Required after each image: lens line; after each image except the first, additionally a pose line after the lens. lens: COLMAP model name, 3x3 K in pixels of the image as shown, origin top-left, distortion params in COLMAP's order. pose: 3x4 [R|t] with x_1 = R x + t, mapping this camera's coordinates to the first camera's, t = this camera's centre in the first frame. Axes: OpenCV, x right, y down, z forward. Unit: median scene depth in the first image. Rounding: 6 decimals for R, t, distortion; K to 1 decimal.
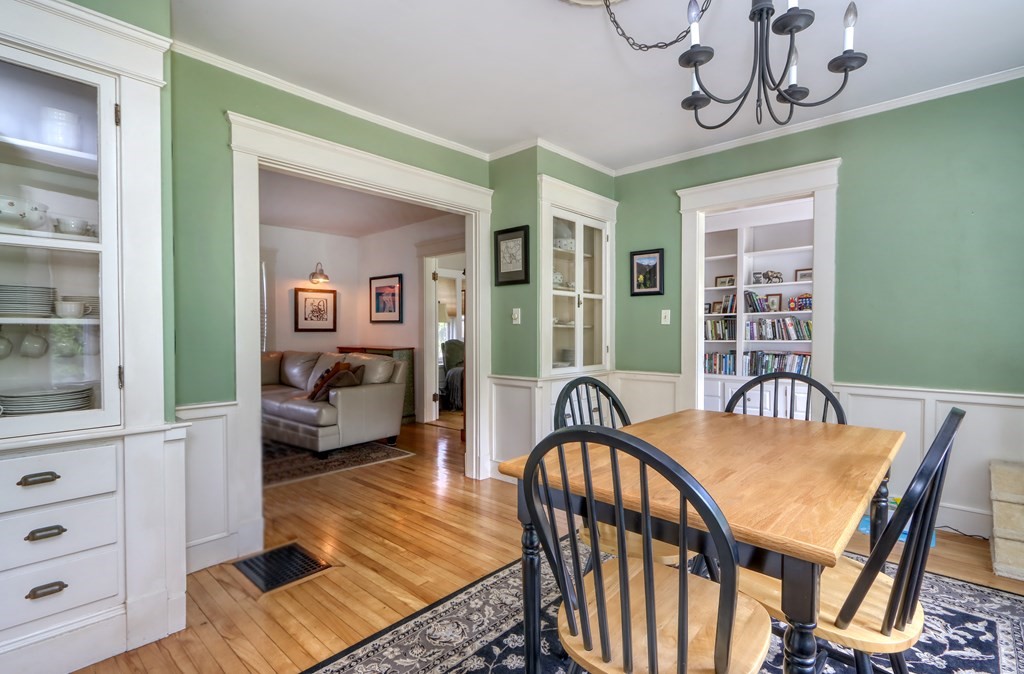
lens RADIAL K [[475.2, 0, 511.2], [0, 475.2, 342.0], [0, 0, 1]] dist [-0.004281, 0.000418]
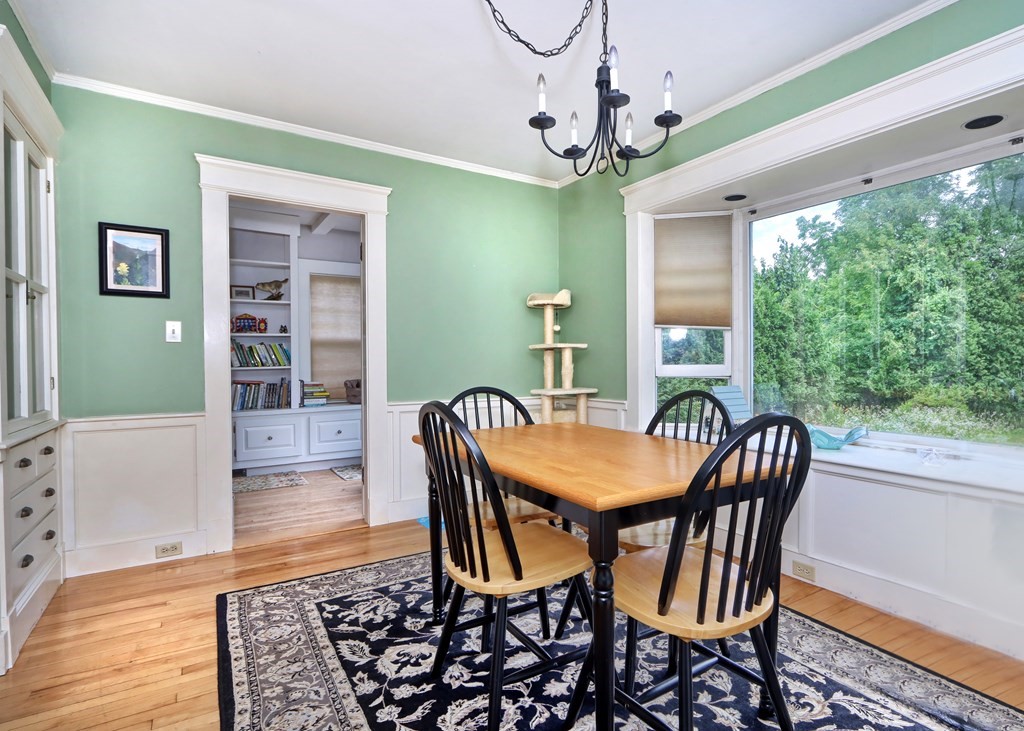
lens RADIAL K [[552.1, 0, 557.5], [0, 552.1, 373.8], [0, 0, 1]] dist [-0.002613, -0.000275]
pose [[0.246004, -0.018196, 0.969098, -0.358053], [0.025160, 0.999607, 0.012382, 0.015049], [-0.968942, 0.021337, 0.246365, 0.313507]]
